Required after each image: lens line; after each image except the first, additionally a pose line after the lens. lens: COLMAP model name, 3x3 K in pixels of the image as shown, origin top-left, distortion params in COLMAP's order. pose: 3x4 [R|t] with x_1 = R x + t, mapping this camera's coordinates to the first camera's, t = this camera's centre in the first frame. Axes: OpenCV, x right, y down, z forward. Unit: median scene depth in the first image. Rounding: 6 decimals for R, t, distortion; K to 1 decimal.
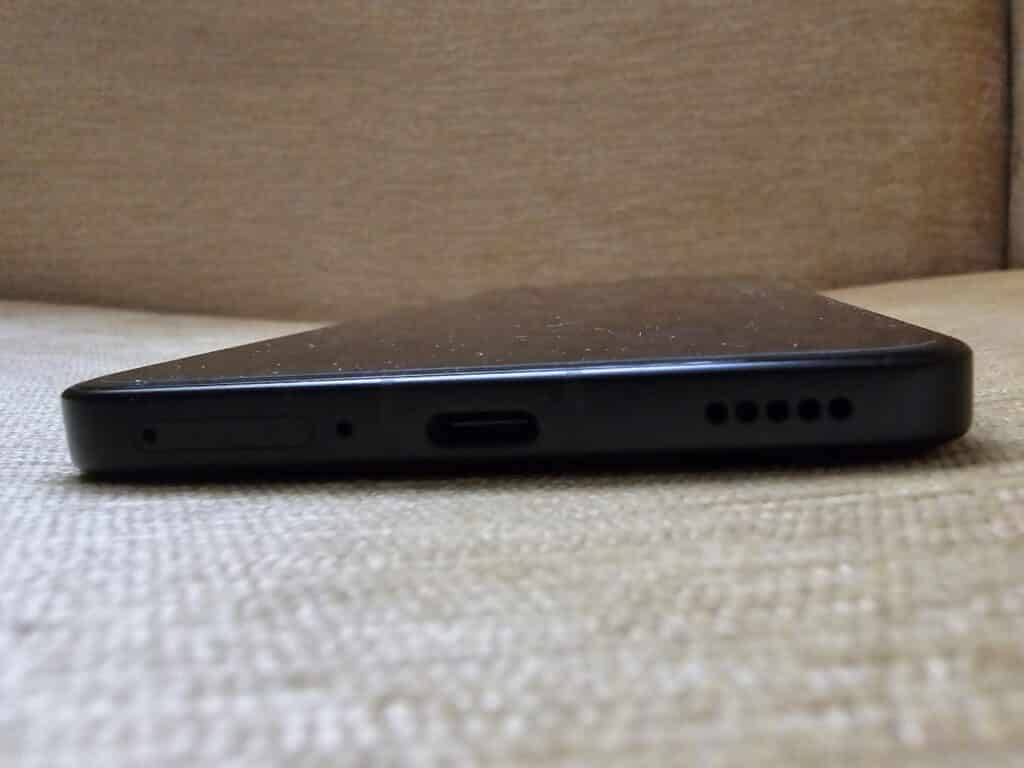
lens RADIAL K [[415.4, 0, 515.5], [0, 415.4, 387.0], [0, 0, 1]] dist [-0.000877, -0.000495]
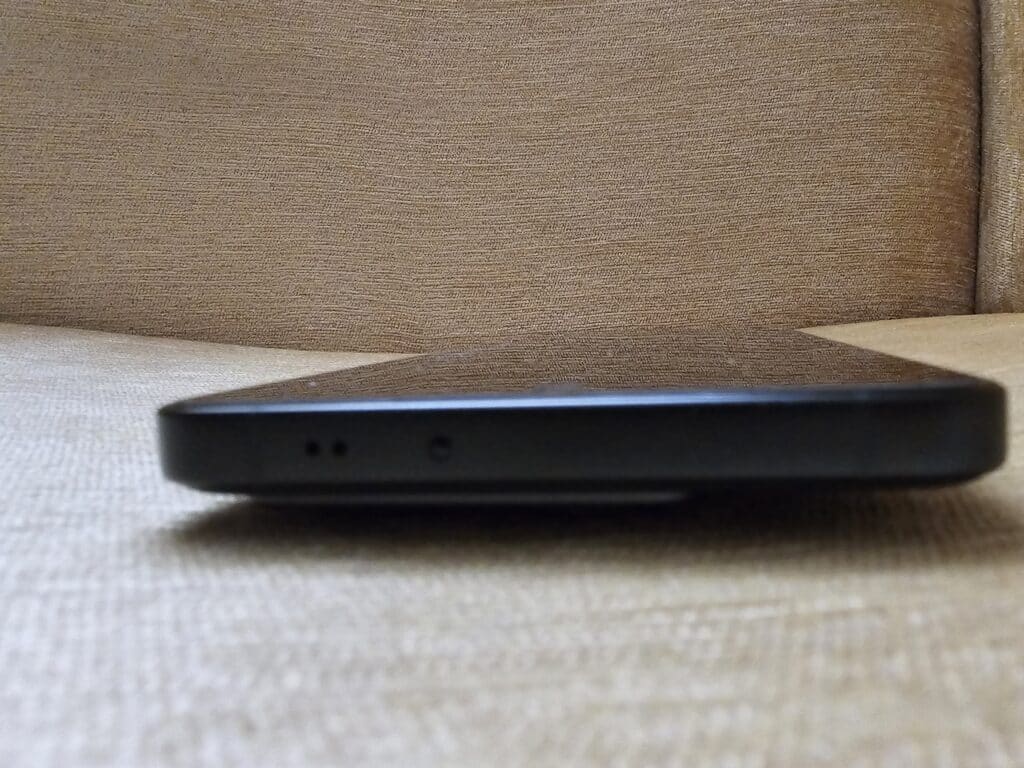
lens RADIAL K [[409.8, 0, 512.0], [0, 409.8, 384.0], [0, 0, 1]] dist [0.000086, -0.000508]
pose [[0.999593, 0.027245, 0.008492, 0.160146], [-0.027095, 0.999482, -0.017368, -0.281948], [-0.008961, 0.017131, 0.999813, -0.016827]]
